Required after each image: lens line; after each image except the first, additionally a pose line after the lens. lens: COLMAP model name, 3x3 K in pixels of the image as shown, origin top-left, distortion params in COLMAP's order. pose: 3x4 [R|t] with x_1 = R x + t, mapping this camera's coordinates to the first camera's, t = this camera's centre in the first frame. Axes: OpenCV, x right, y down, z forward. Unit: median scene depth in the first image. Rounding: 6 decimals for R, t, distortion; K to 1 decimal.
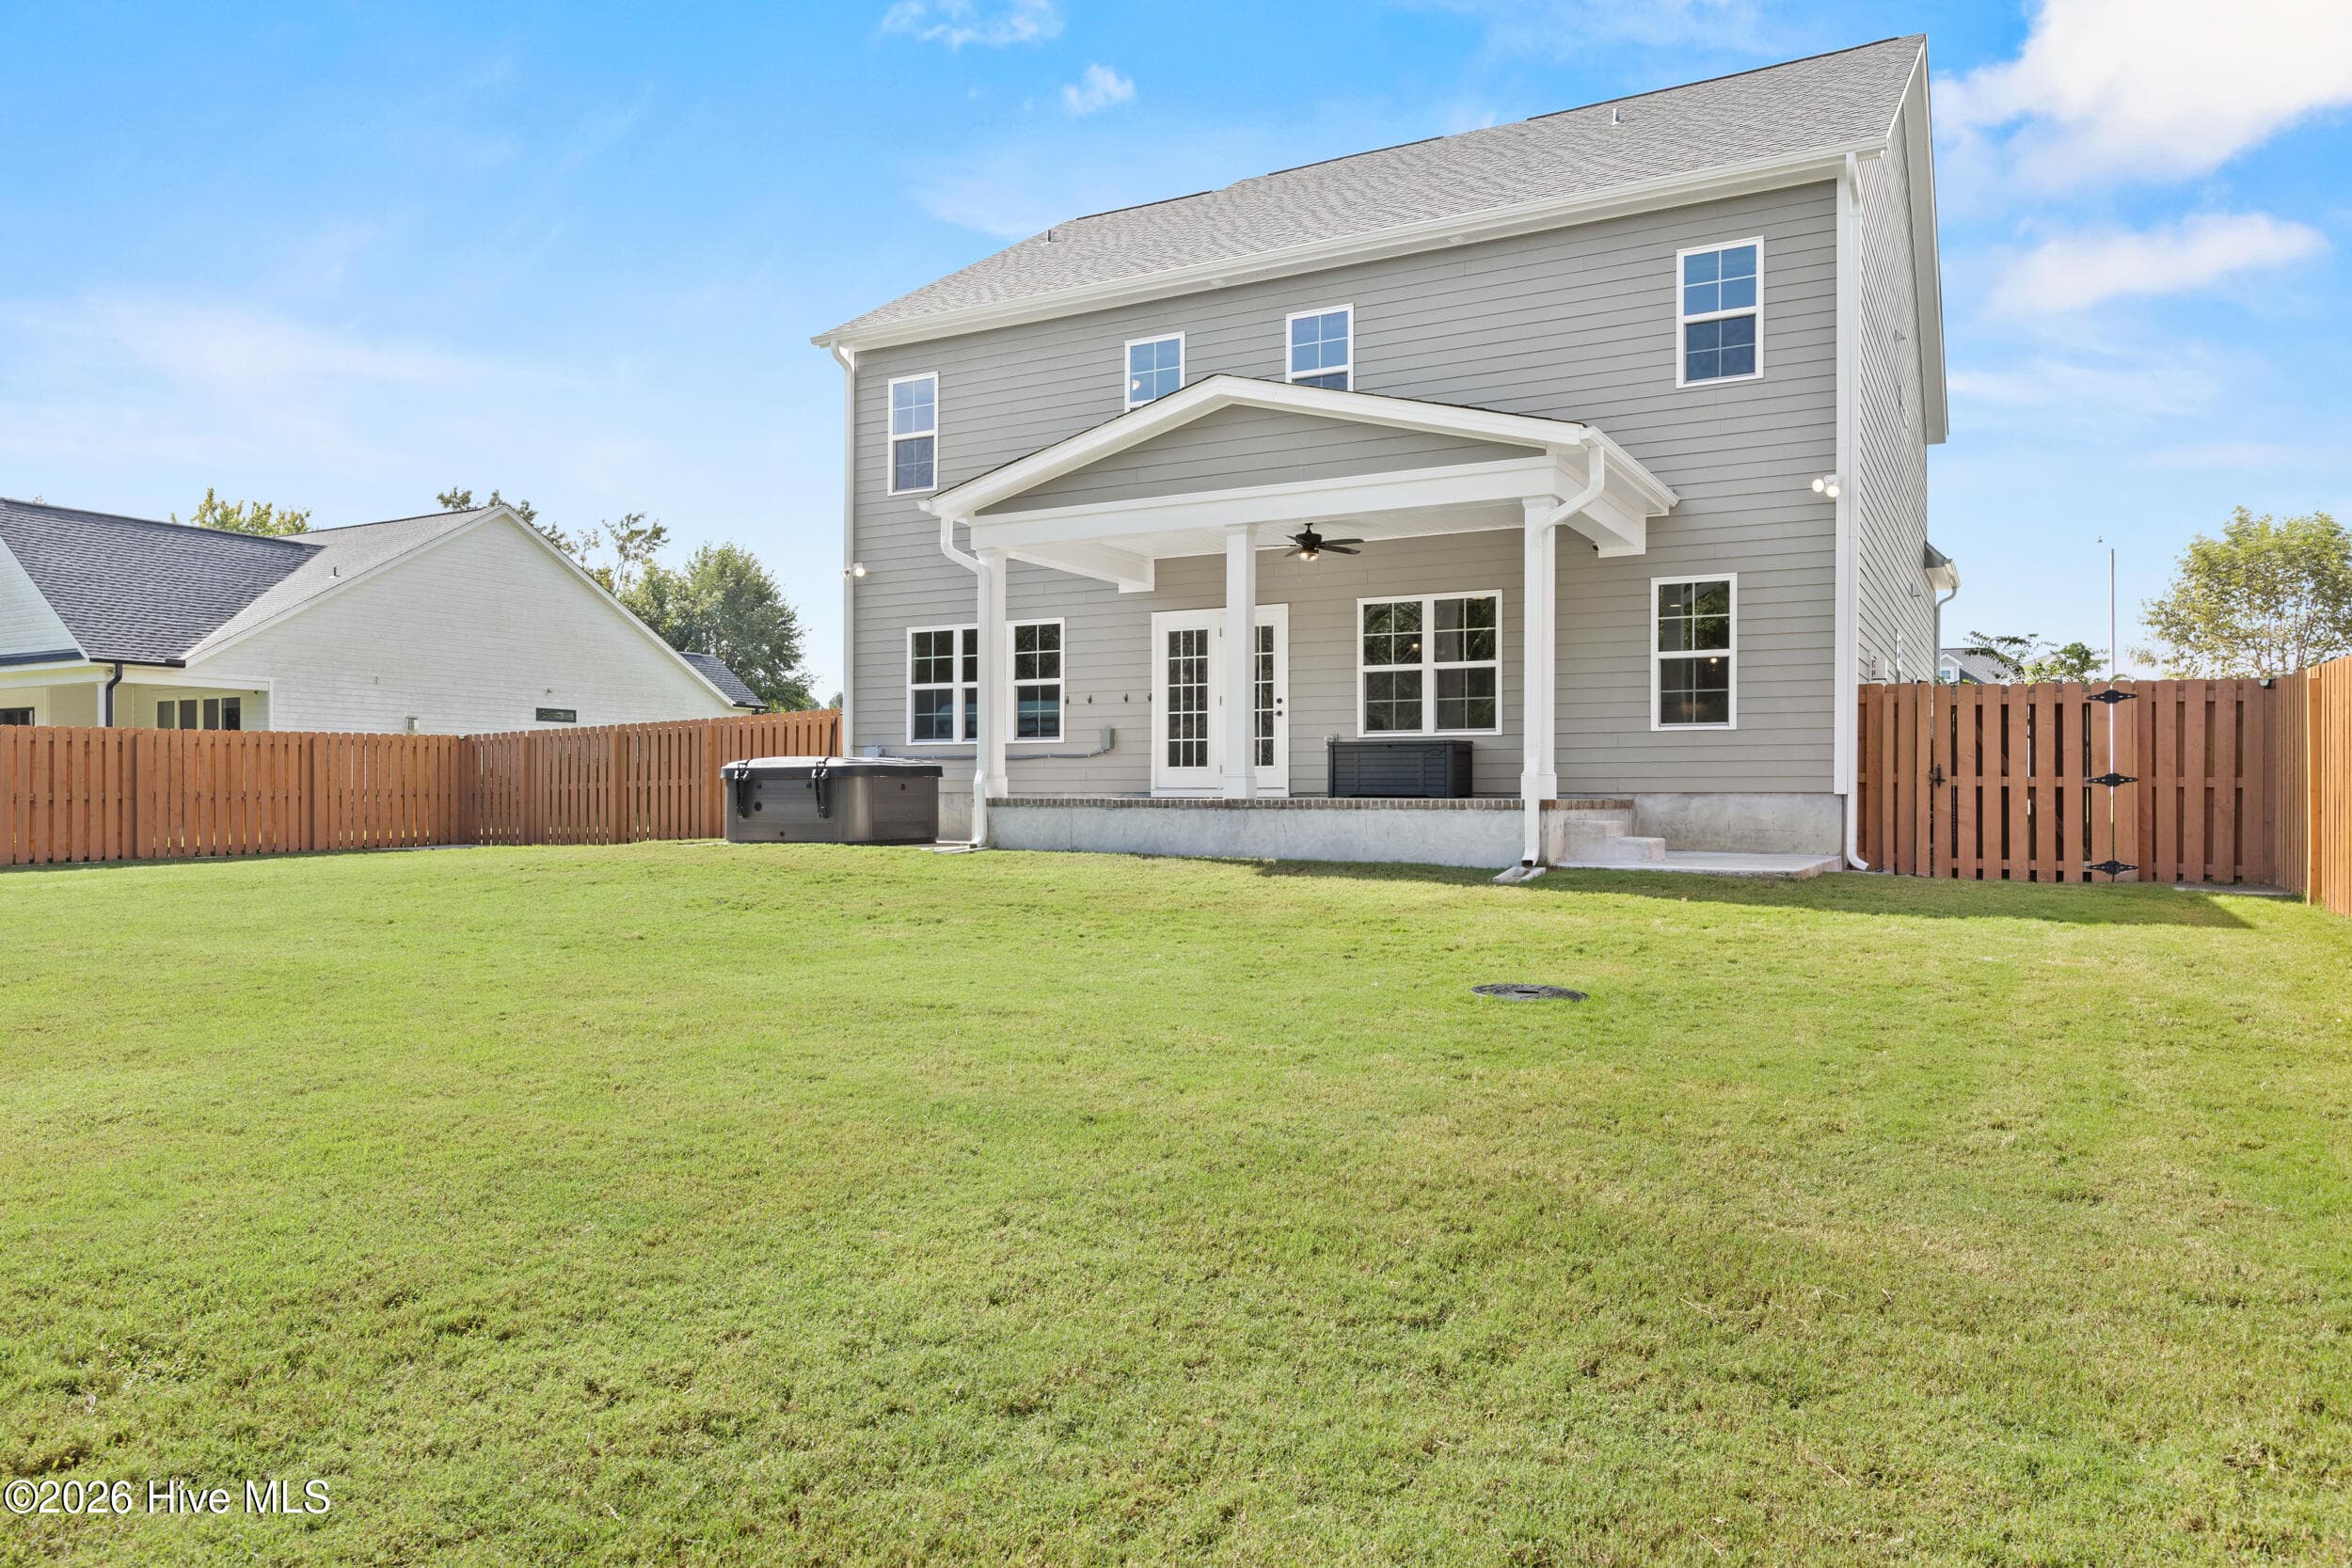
lens RADIAL K [[1488.6, 0, 1176.0], [0, 1488.6, 784.0], [0, 0, 1]] dist [-0.001869, -0.000473]
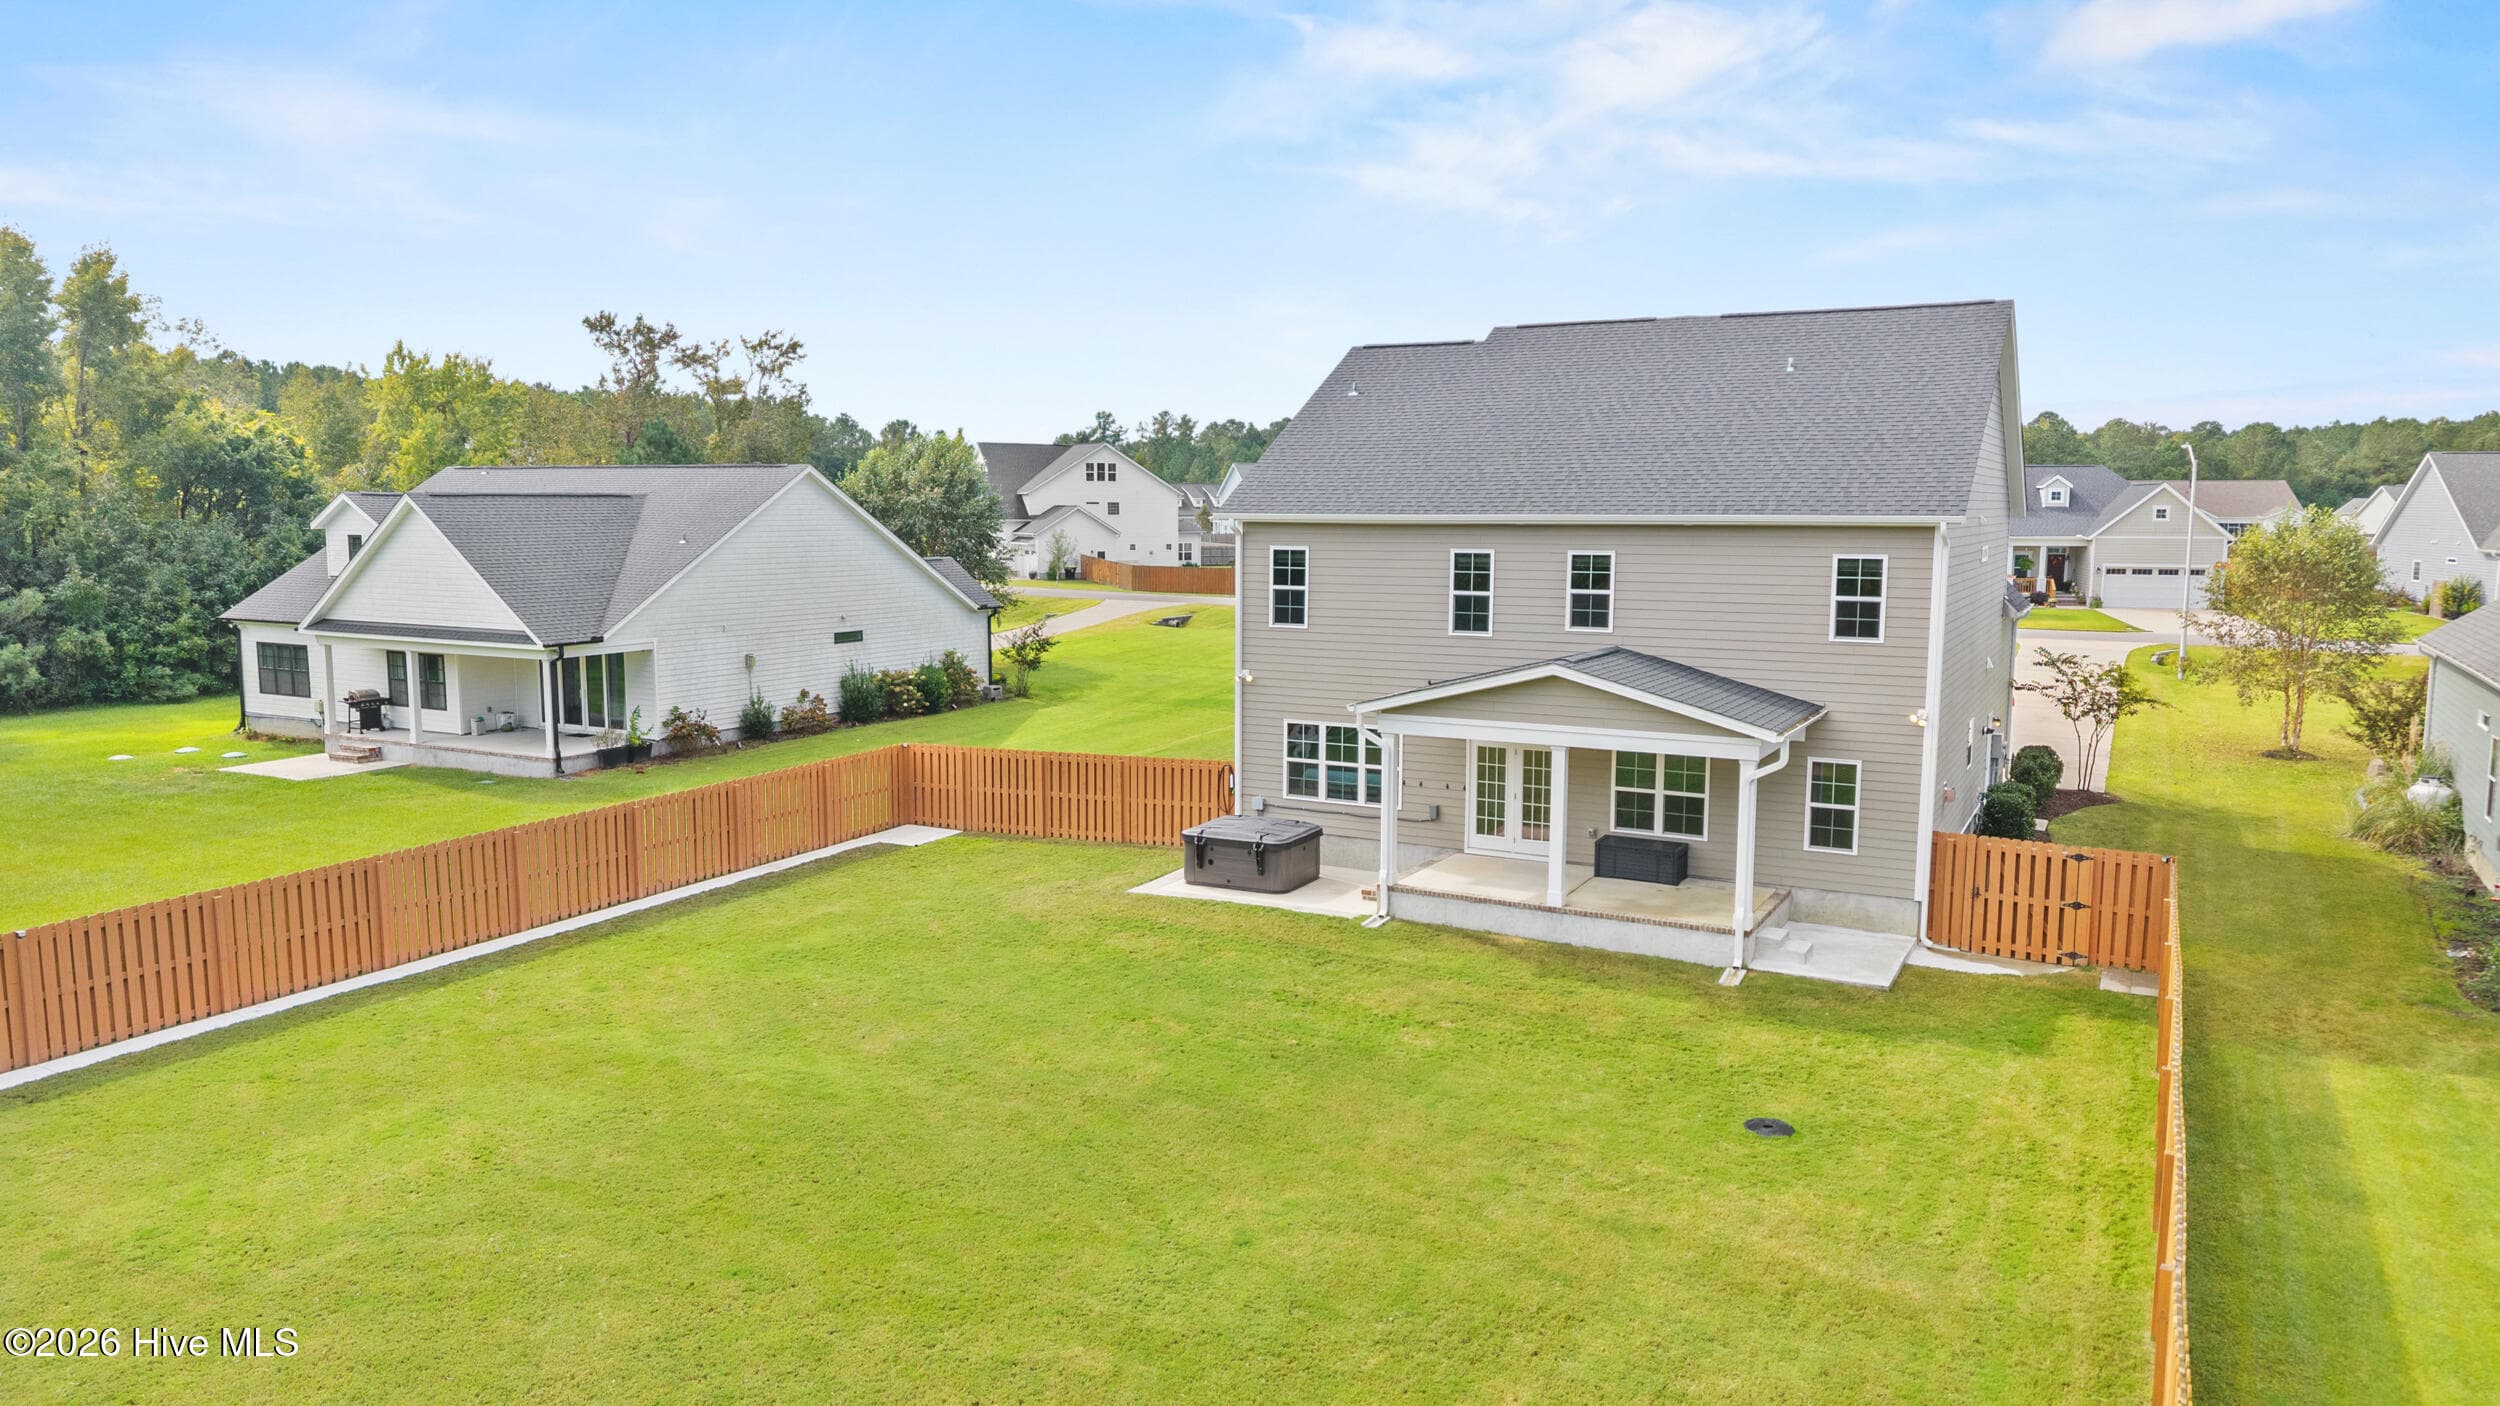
lens RADIAL K [[1580.5, 0, 1250.0], [0, 1580.5, 703.0], [0, 0, 1]] dist [0.002550, -0.001087]
pose [[0.999995, 0.000982, 0.003061, -0.264750], [-0.001335, 0.993075, 0.117471, -0.365777], [-0.002924, -0.117474, 0.993072, -0.630984]]
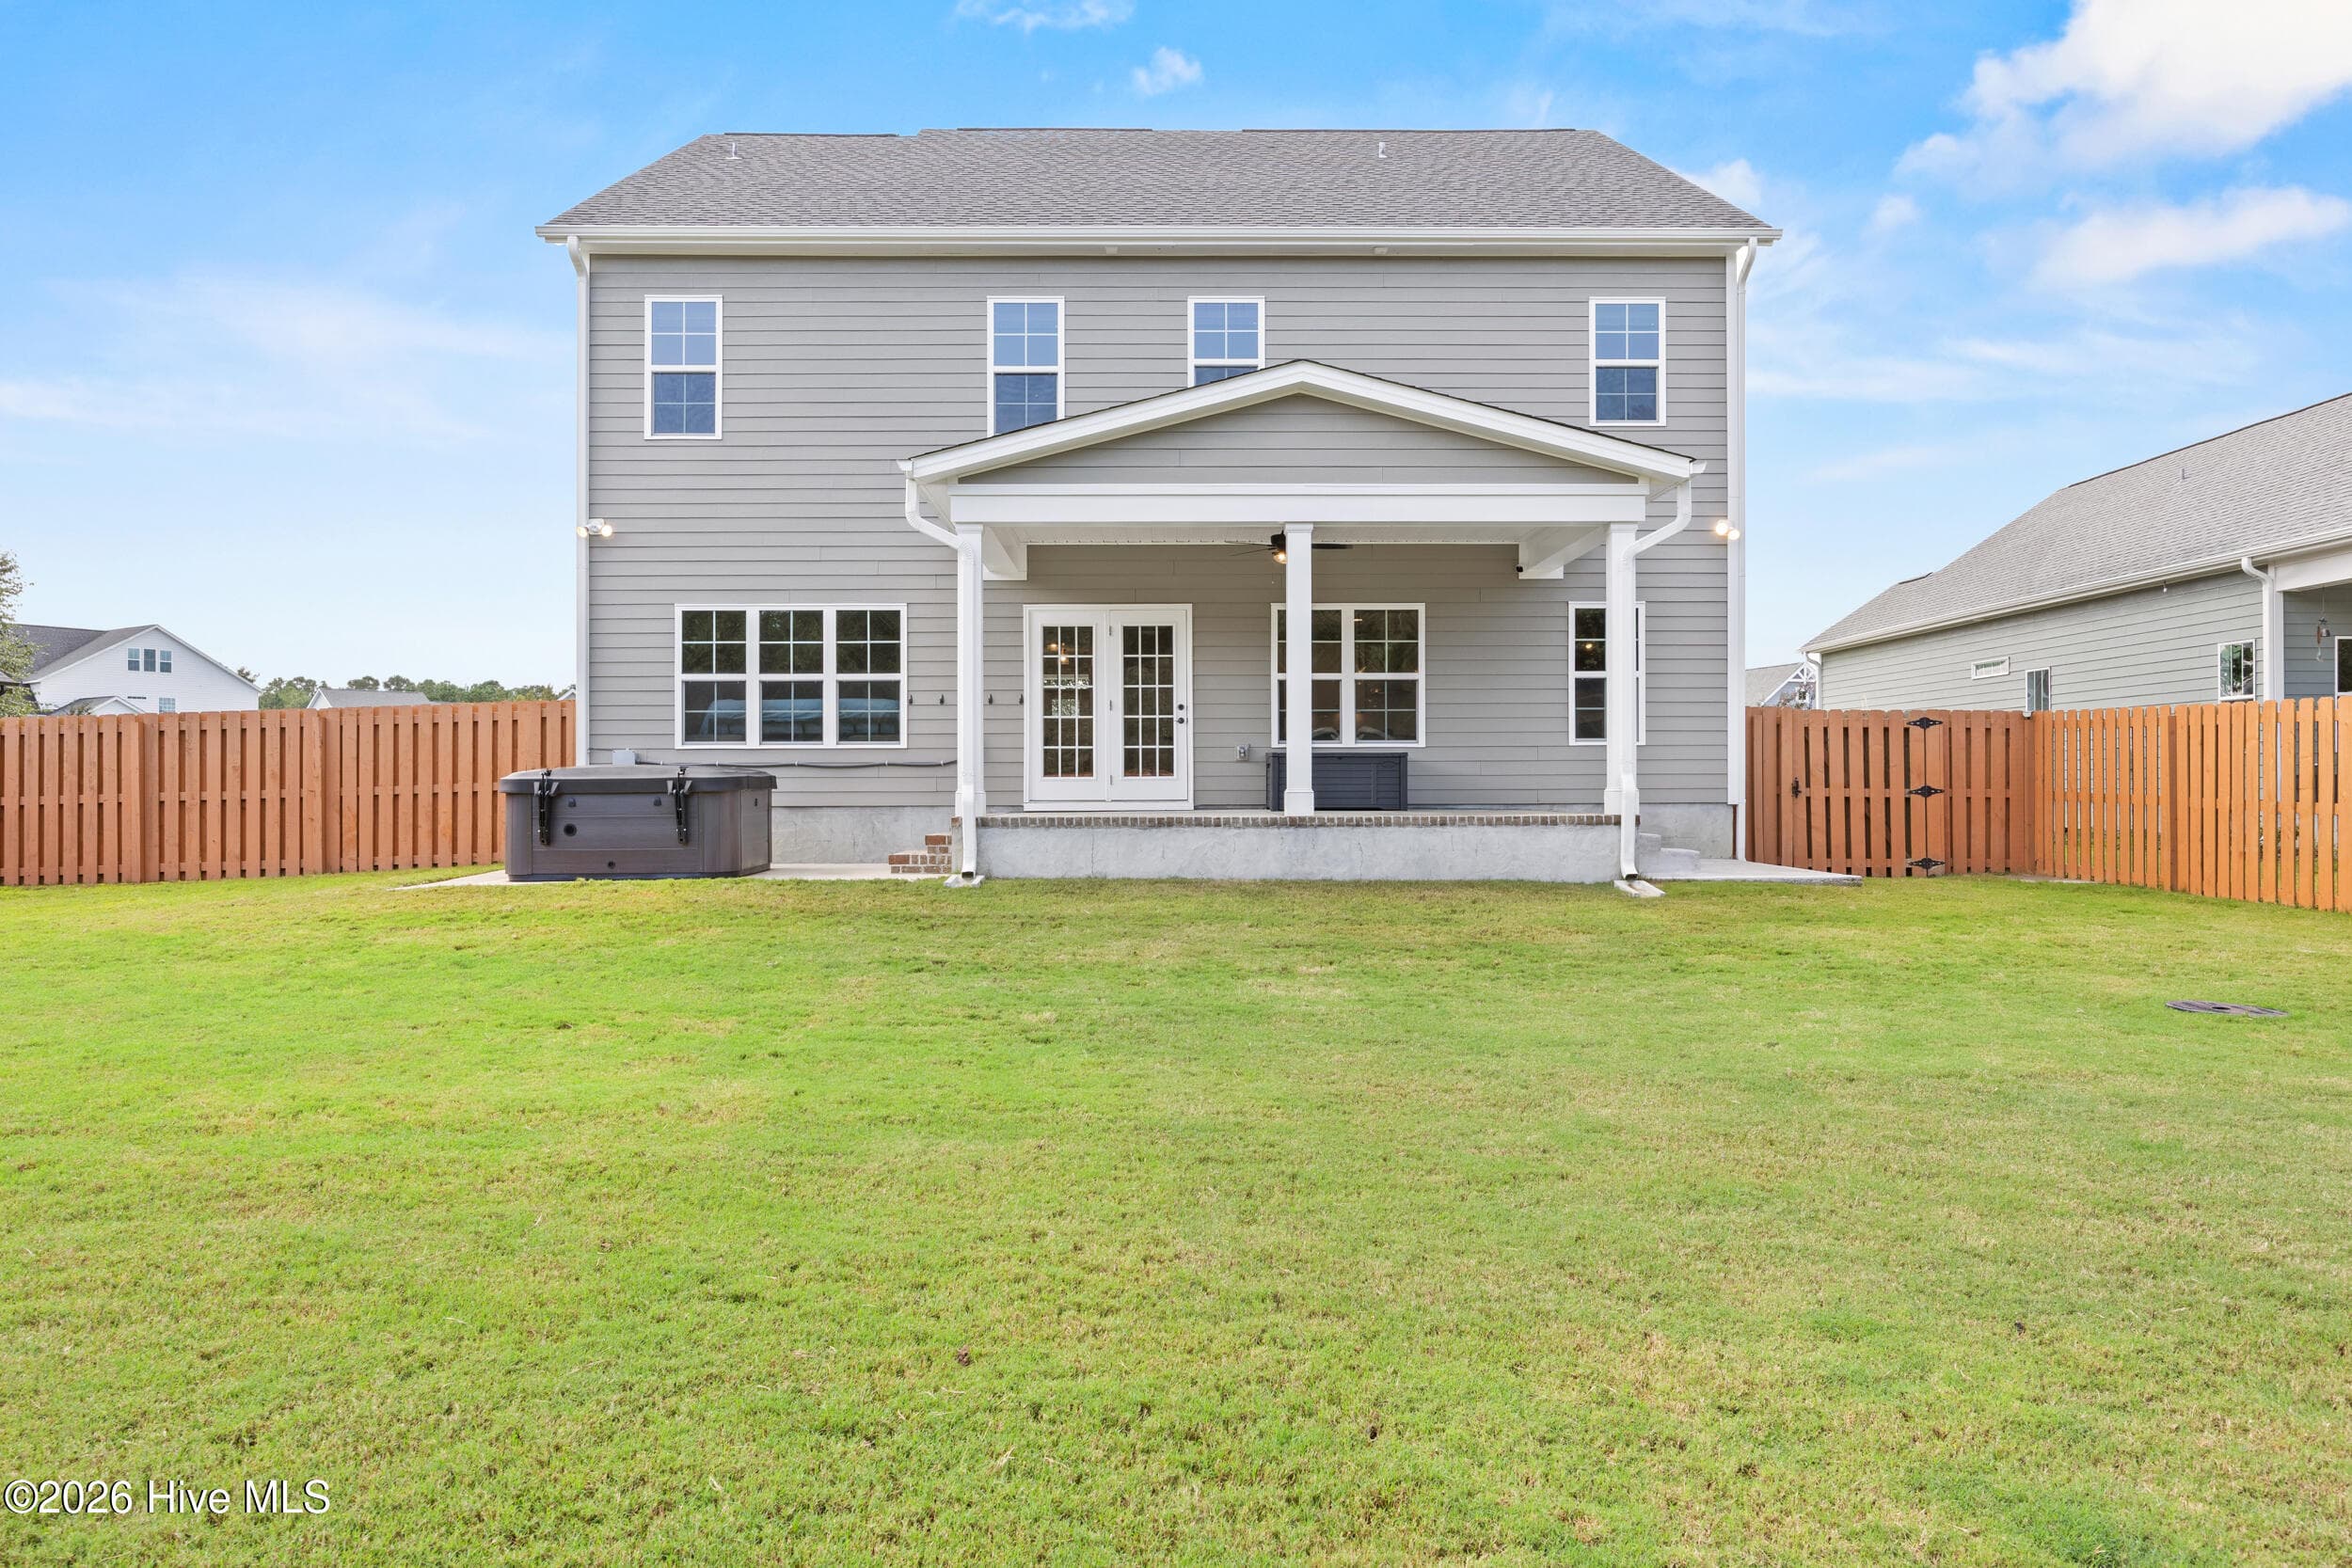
lens RADIAL K [[1452.3, 0, 1127.5], [0, 1452.3, 787.3], [0, 0, 1]] dist [-0.003424, -0.000410]
pose [[0.870231, 0.001632, 0.492642, -0.432782], [0.001967, 0.999975, -0.006787, 0.000601], [-0.492640, 0.006876, 0.870206, 0.237246]]
